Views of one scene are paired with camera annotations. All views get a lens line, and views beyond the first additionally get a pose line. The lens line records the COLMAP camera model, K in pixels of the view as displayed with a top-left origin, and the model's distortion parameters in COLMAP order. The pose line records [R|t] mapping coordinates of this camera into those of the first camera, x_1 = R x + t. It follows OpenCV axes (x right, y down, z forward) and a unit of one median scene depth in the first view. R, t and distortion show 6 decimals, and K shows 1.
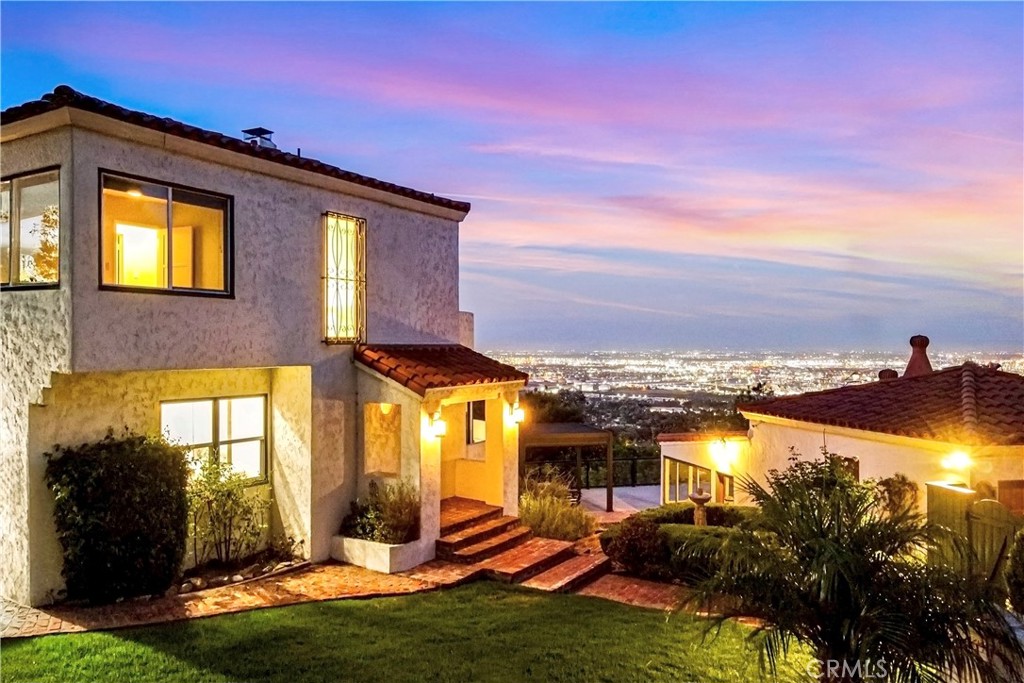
lens RADIAL K [[767.2, 0, 512.0], [0, 767.2, 341.5], [0, 0, 1]] dist [0.016850, -0.000375]
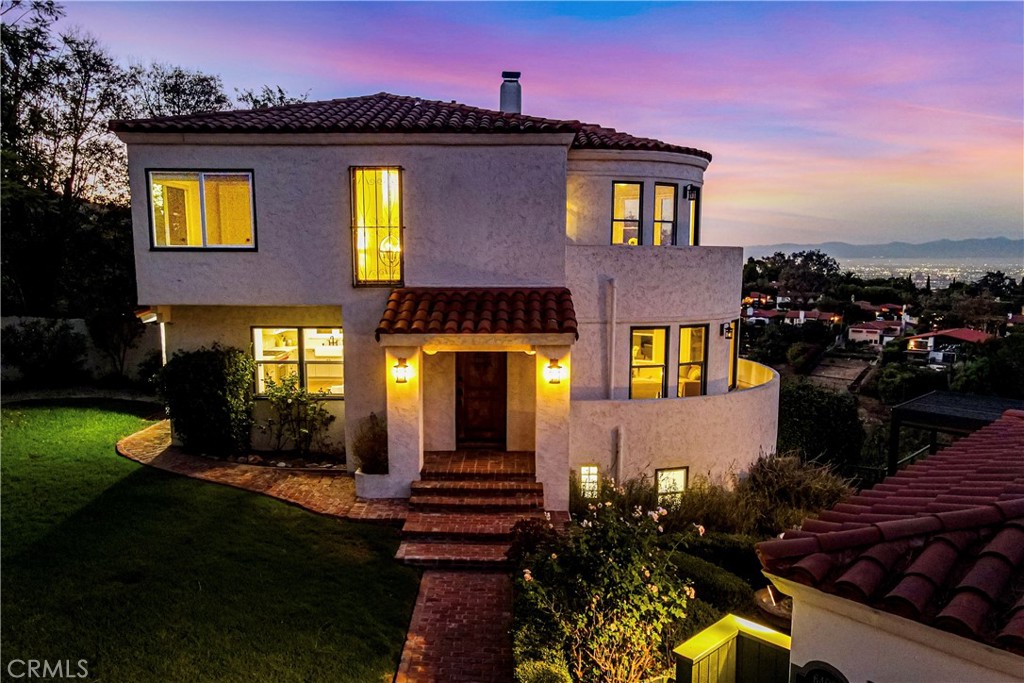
lens RADIAL K [[767.2, 0, 512.0], [0, 767.2, 341.5], [0, 0, 1]] dist [0.016850, -0.000375]
pose [[0.494641, 0.093267, -0.864078, 0.873483], [0.004520, 0.993936, 0.109871, -0.039820], [0.869086, -0.058252, 0.491220, 0.651599]]
